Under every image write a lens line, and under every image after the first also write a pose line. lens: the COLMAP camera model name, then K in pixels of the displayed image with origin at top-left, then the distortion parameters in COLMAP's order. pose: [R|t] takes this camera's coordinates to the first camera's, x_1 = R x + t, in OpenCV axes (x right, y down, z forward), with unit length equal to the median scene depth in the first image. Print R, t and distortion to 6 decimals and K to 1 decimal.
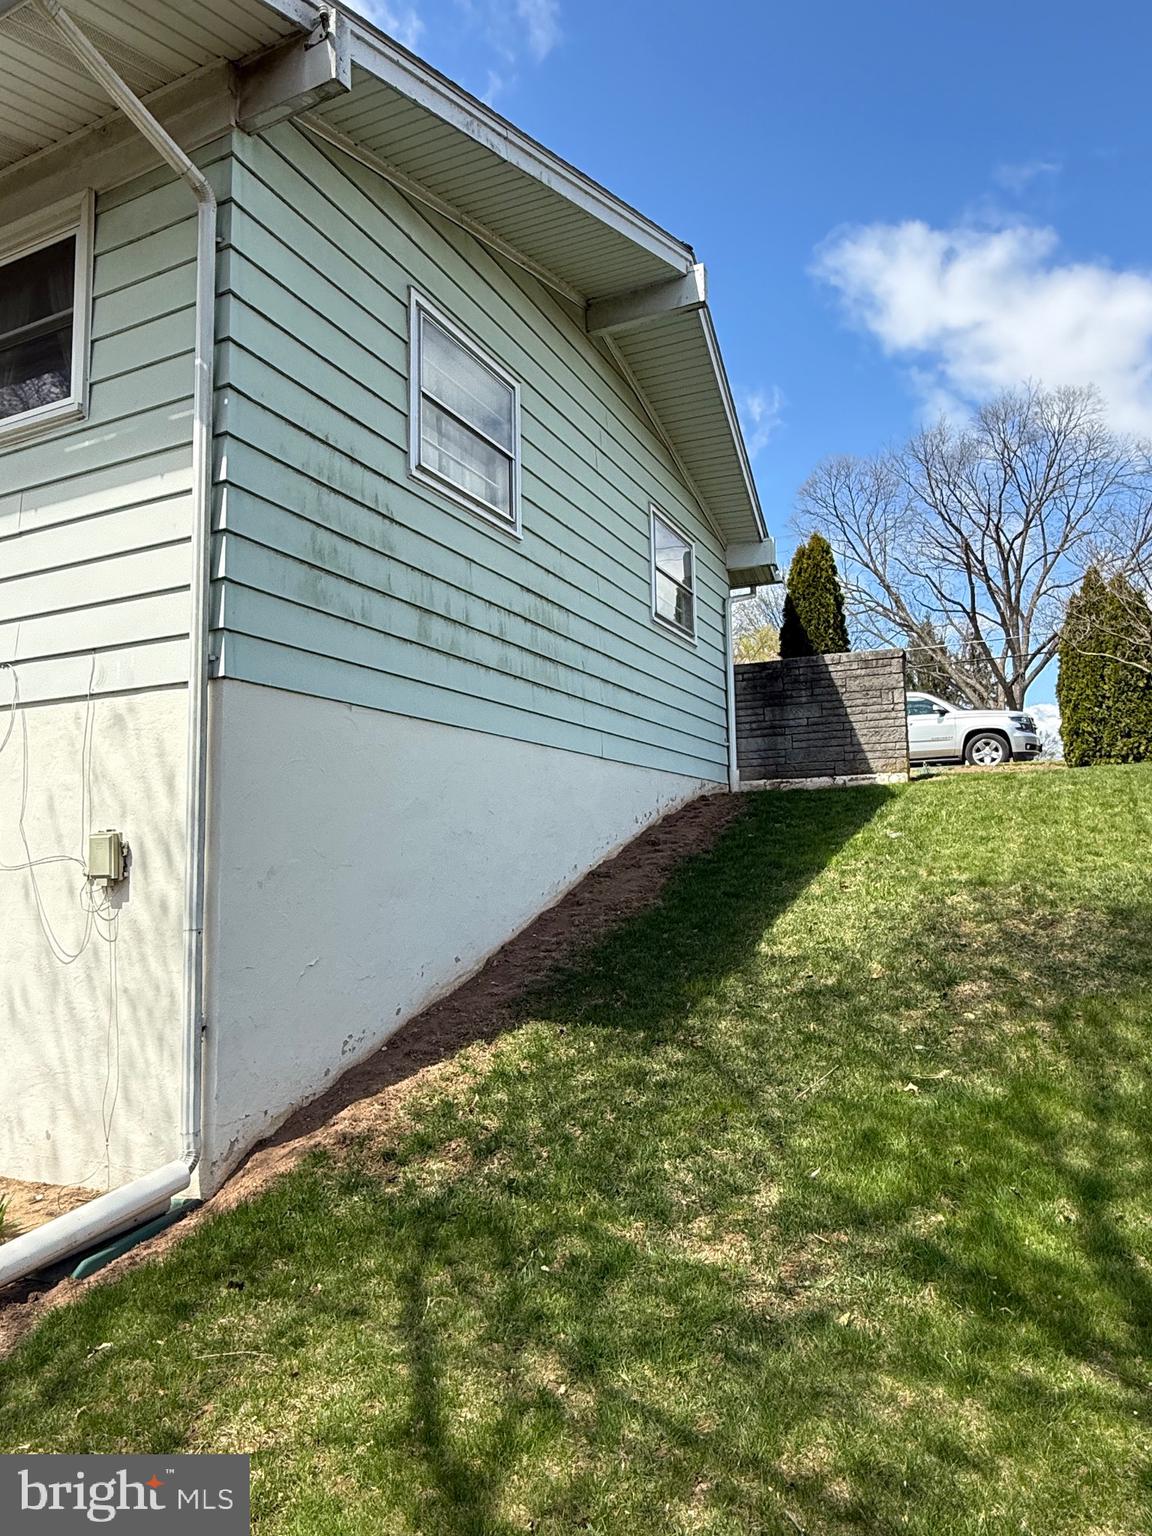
lens RADIAL K [[955.5, 0, 576.9], [0, 955.5, 767.3], [0, 0, 1]] dist [0.001719, 0.004535]
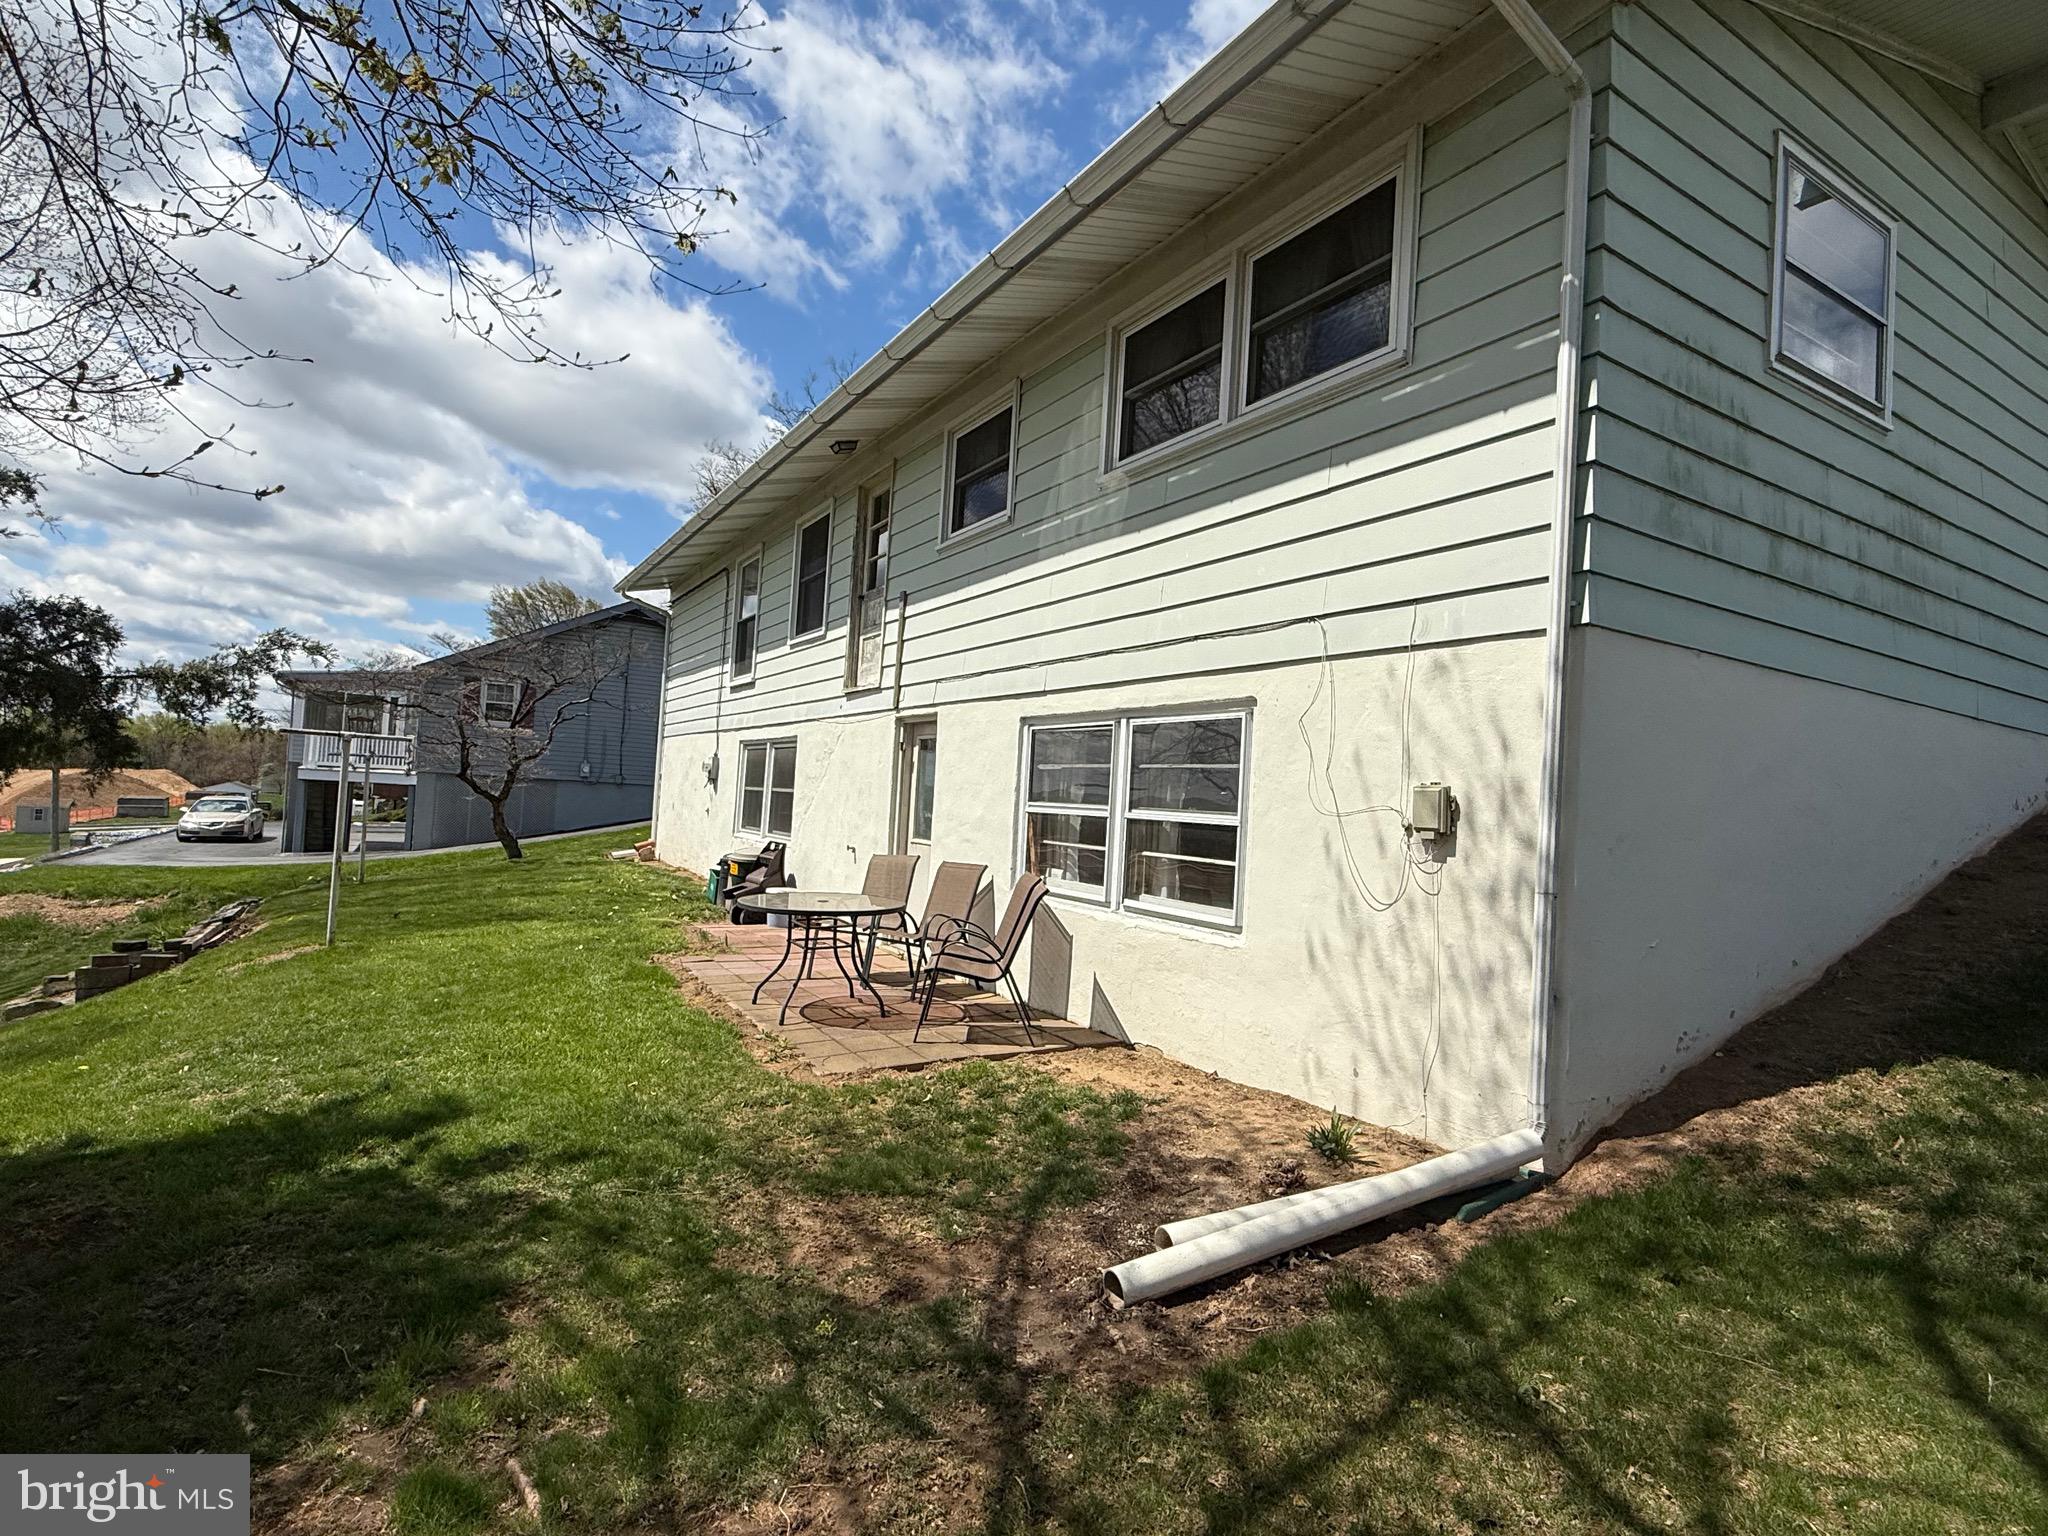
lens RADIAL K [[1032.5, 0, 1027.5], [0, 1032.5, 766.3], [0, 0, 1]] dist [-0.004028, 0.001177]
pose [[0.828676, 0.045710, -0.557858, -0.226567], [-0.020626, 0.998477, 0.051175, 0.002414], [0.559348, -0.030901, 0.828357, -0.110084]]
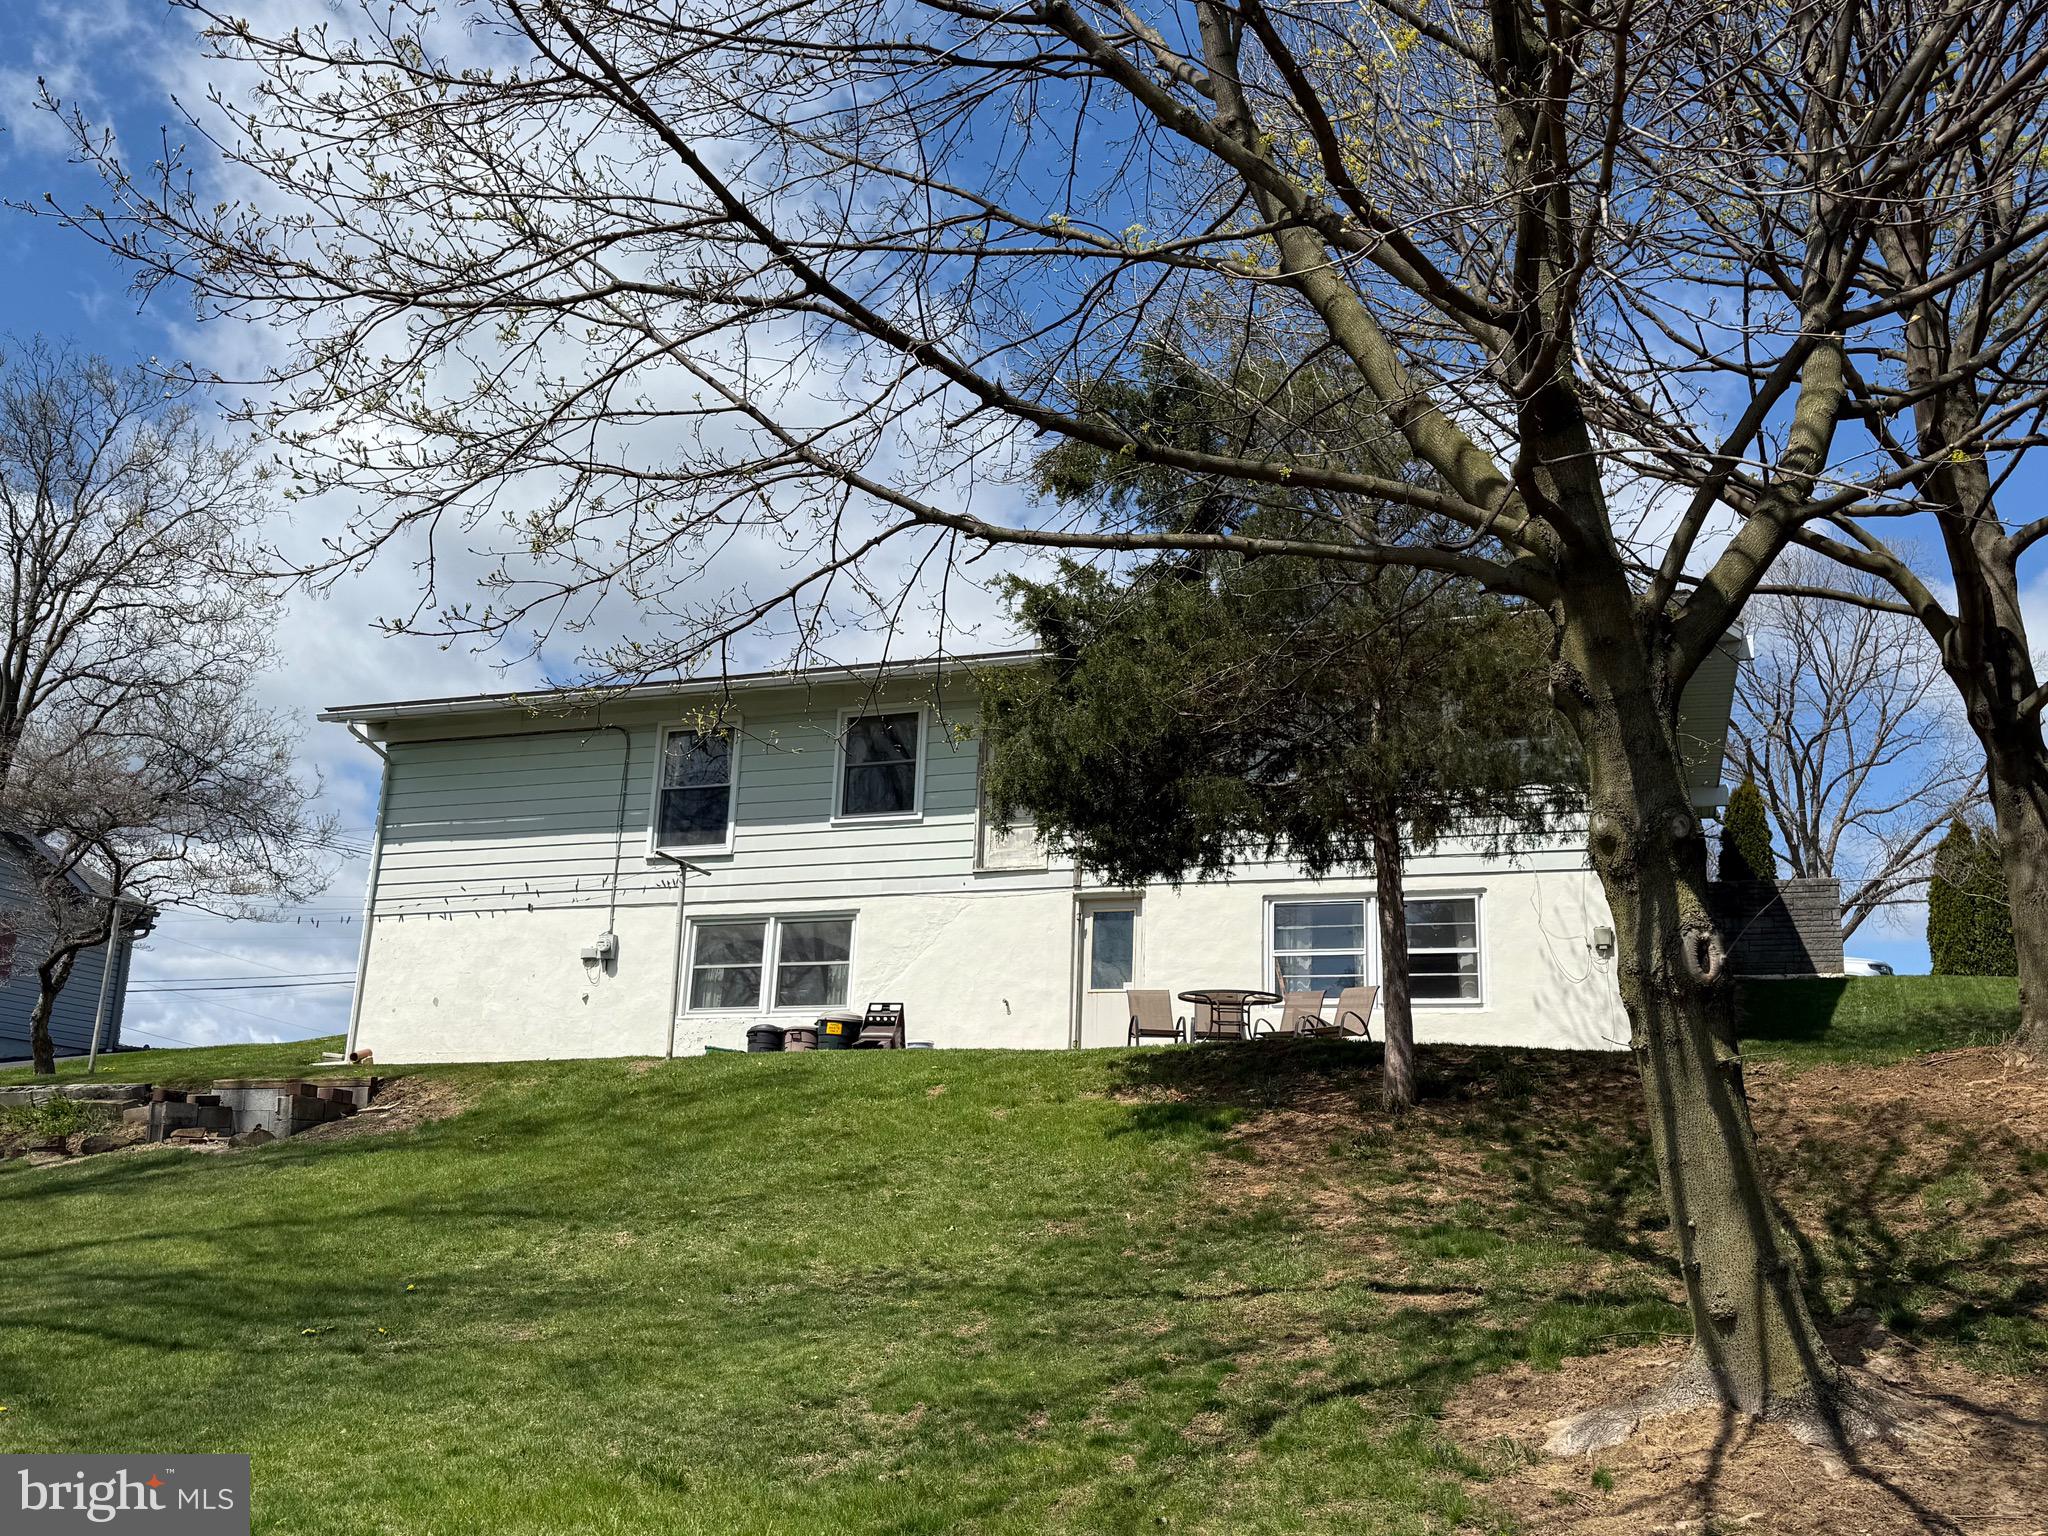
lens RADIAL K [[1906.1, 0, 1023.6], [0, 1906.1, 770.6], [0, 0, 1]] dist [0.022024, 0.000000]
pose [[0.995247, 0.074869, 0.062279, -2.073556], [-0.063463, 0.983679, -0.168371, 0.532660], [-0.073868, 0.163618, 0.983754, -3.348341]]
